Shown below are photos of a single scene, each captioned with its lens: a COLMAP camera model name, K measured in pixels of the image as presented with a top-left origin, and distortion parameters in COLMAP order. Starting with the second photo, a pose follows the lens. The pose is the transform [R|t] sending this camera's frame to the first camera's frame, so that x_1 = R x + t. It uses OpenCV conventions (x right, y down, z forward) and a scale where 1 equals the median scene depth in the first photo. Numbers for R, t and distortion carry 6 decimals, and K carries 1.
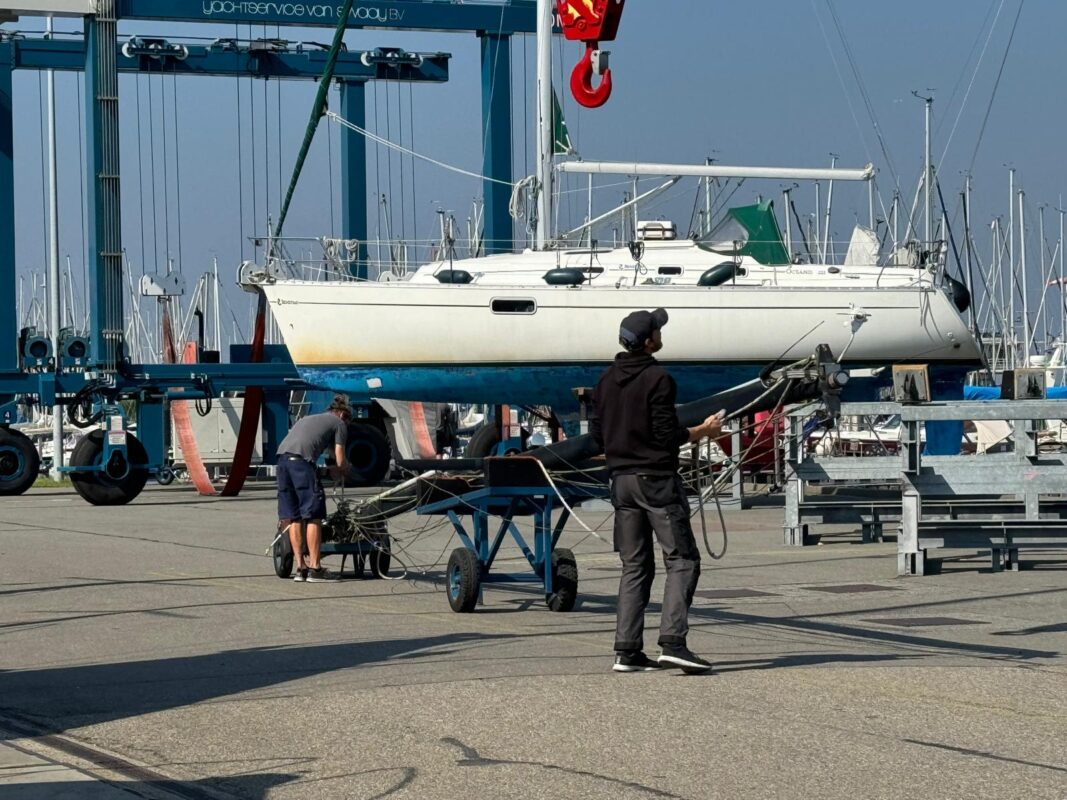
lens RADIAL K [[3057.3, 0, 533.5], [0, 3057.3, 400.0], [0, 0, 1]] dist [0.135150, 0.358899]
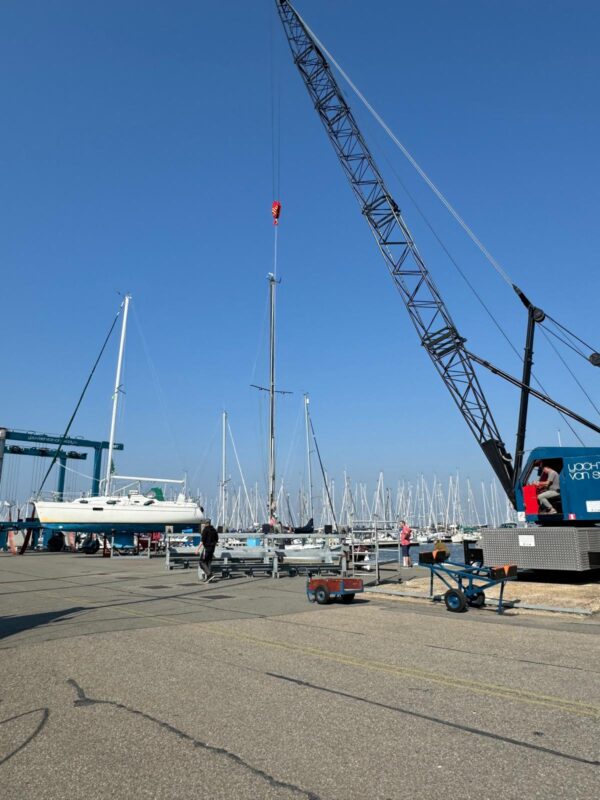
lens RADIAL K [[557.7, 0, 300.0], [0, 557.7, 400.0], [0, 0, 1]] dist [0.002196, 0.000073]
pose [[0.942093, 0.088796, 0.323383, -0.006103], [-0.011476, 0.972279, -0.233541, -0.000225], [-0.335156, 0.216306, 0.916996, 0.154031]]
